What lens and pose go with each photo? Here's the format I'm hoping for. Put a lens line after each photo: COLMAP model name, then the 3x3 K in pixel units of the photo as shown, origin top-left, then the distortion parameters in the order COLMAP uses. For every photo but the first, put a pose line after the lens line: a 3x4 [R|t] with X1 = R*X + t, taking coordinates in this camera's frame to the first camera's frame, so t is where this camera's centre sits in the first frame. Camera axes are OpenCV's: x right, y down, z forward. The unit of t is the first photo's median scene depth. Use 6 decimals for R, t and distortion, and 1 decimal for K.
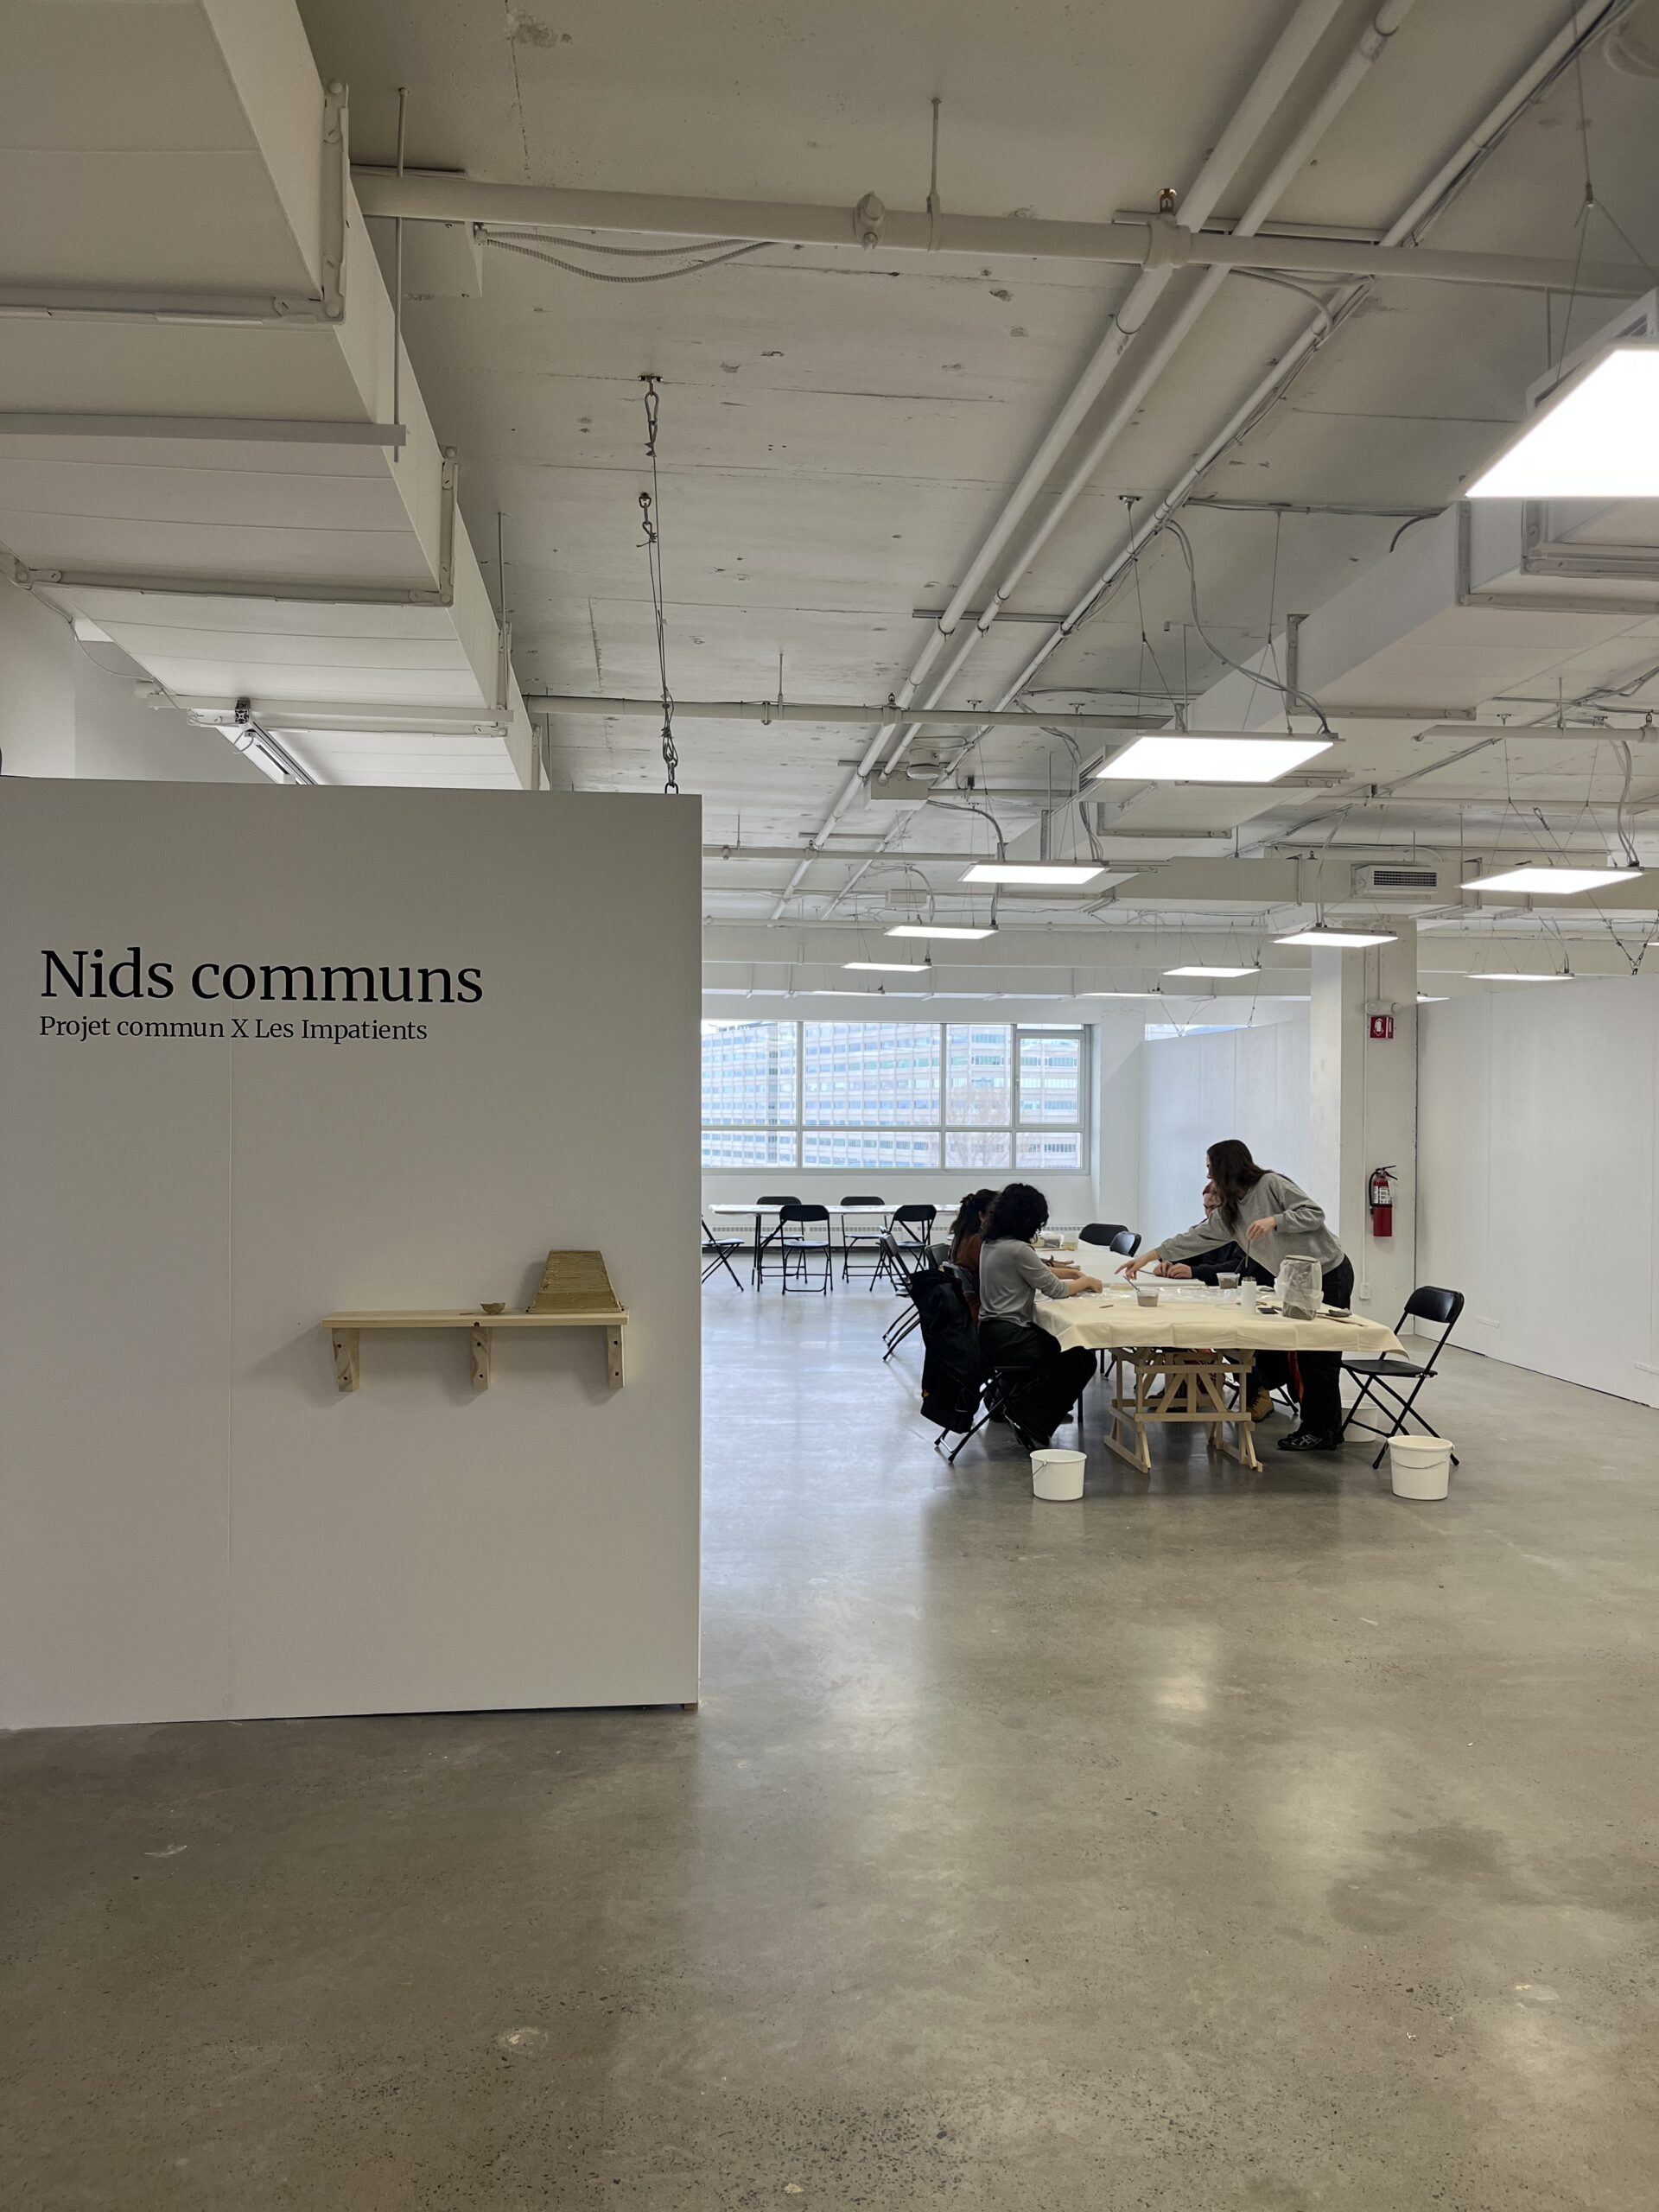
lens RADIAL K [[1703.5, 0, 834.3], [0, 1703.5, 1110.7], [0, 0, 1]] dist [0.010076, -0.037392]
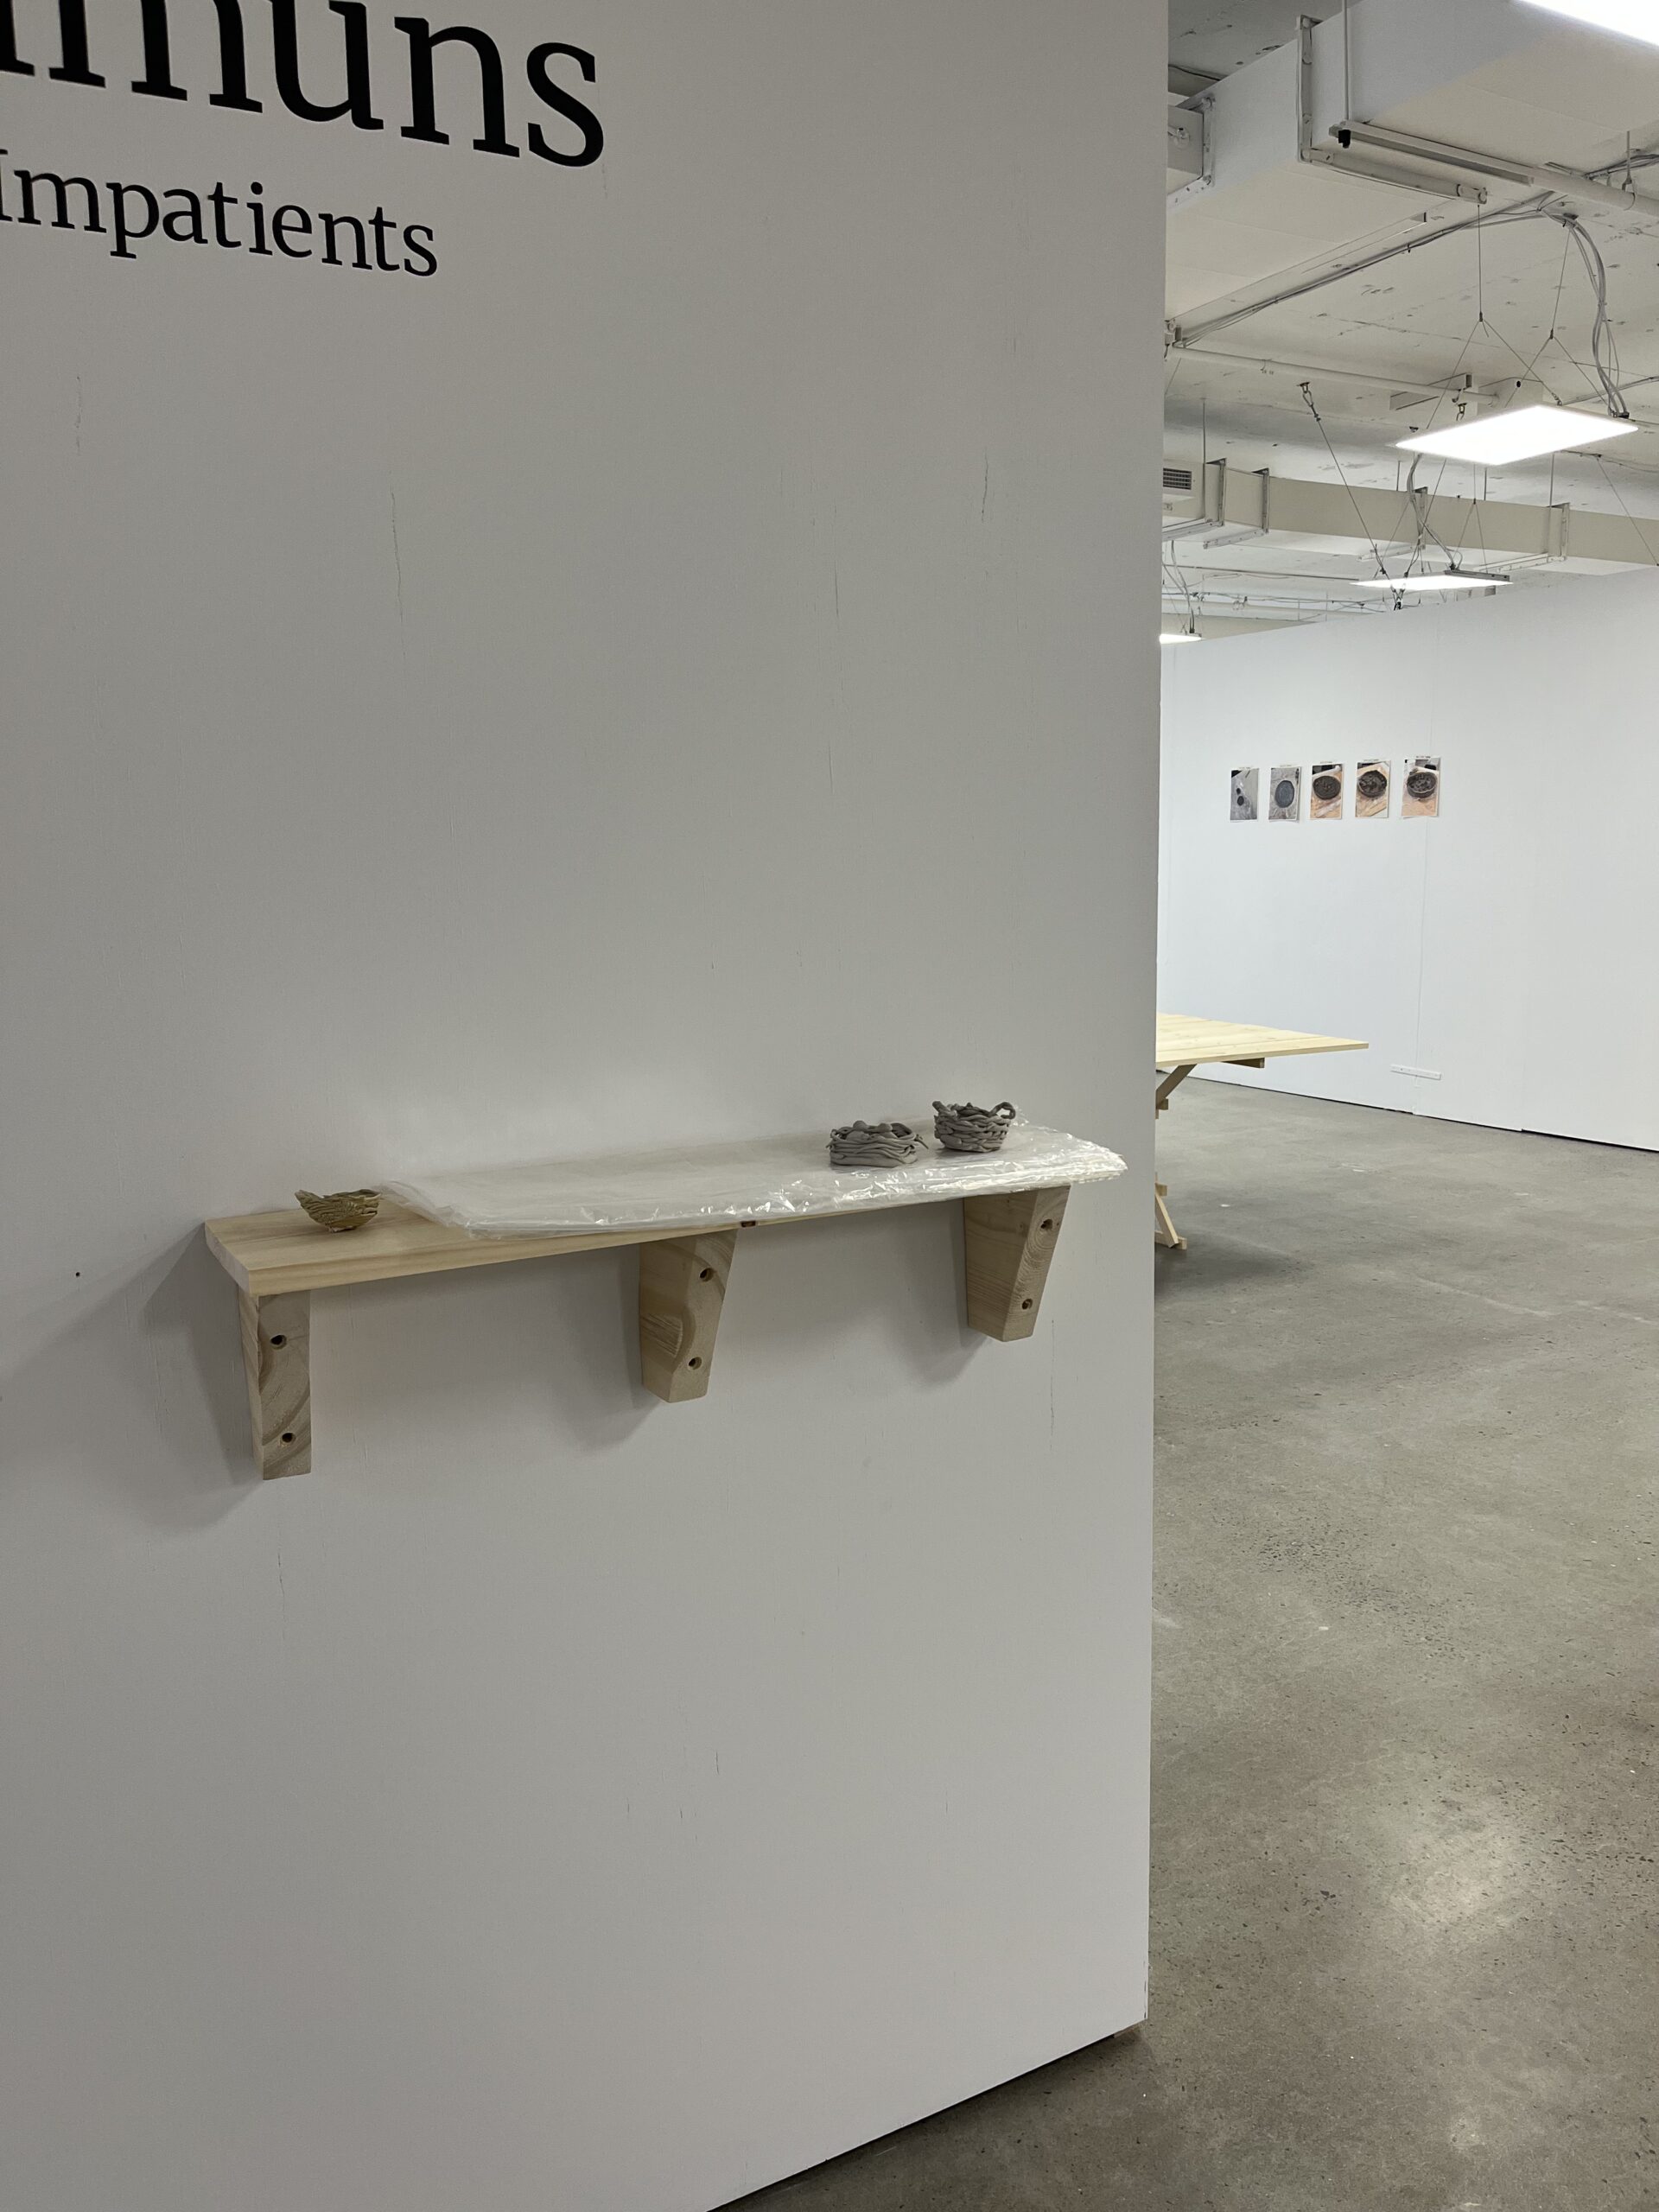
lens RADIAL K [[1703.5, 0, 815.6], [0, 1703.5, 1107.7], [0, 0, 1]] dist [0.010076, -0.037392]
pose [[0.921214, -0.084835, 0.379693, -0.302296], [0.026895, 0.987488, 0.155381, 0.055880], [-0.388125, -0.132928, 0.911970, 0.686220]]
